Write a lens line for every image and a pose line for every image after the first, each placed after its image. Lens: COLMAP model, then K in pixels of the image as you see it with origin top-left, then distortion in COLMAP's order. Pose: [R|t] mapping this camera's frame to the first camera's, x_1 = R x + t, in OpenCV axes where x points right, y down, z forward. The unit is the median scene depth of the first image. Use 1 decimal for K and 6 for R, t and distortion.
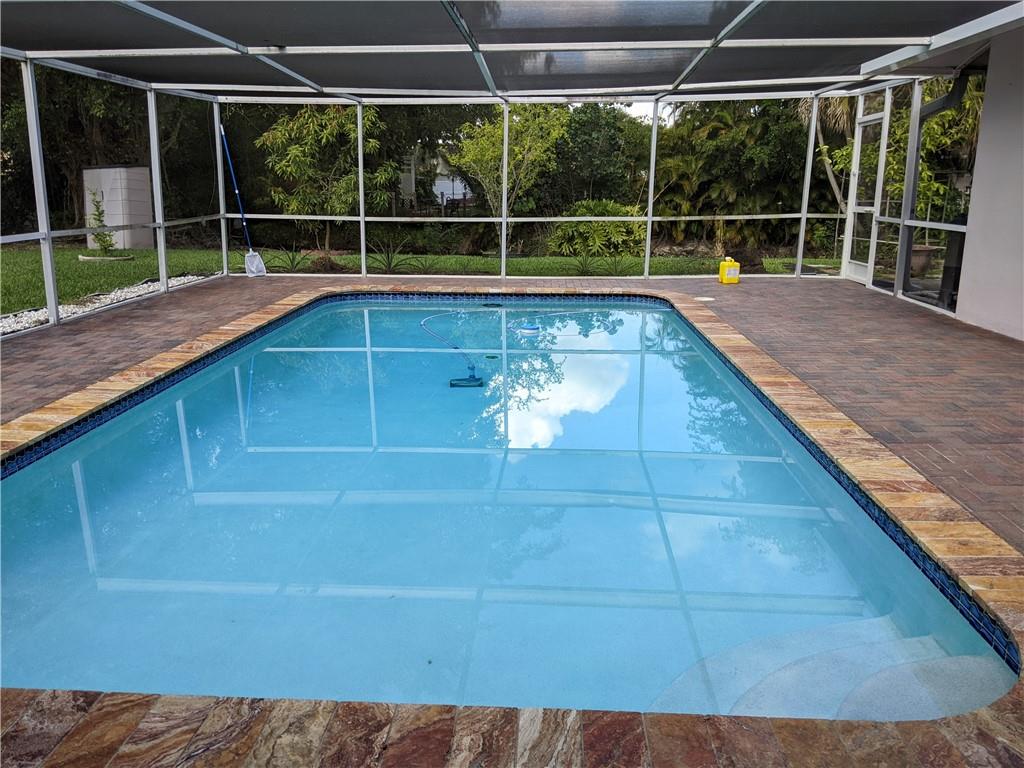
lens RADIAL K [[822.7, 0, 512.0], [0, 822.7, 384.0], [0, 0, 1]] dist [0.046599, -0.100105]
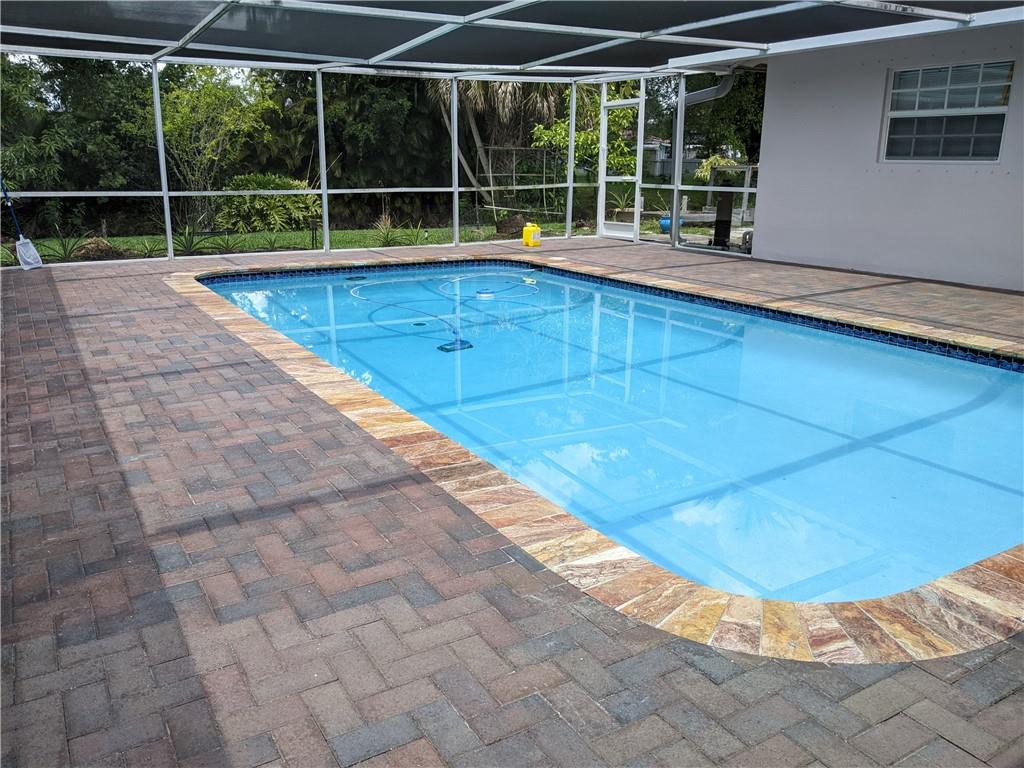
lens RADIAL K [[822.7, 0, 512.0], [0, 822.7, 384.0], [0, 0, 1]] dist [0.046599, -0.100105]
pose [[0.829039, -0.142731, 0.540668, -0.420516], [0.128479, 0.989629, 0.064248, -0.010686], [-0.544231, 0.016201, 0.838779, 0.073949]]
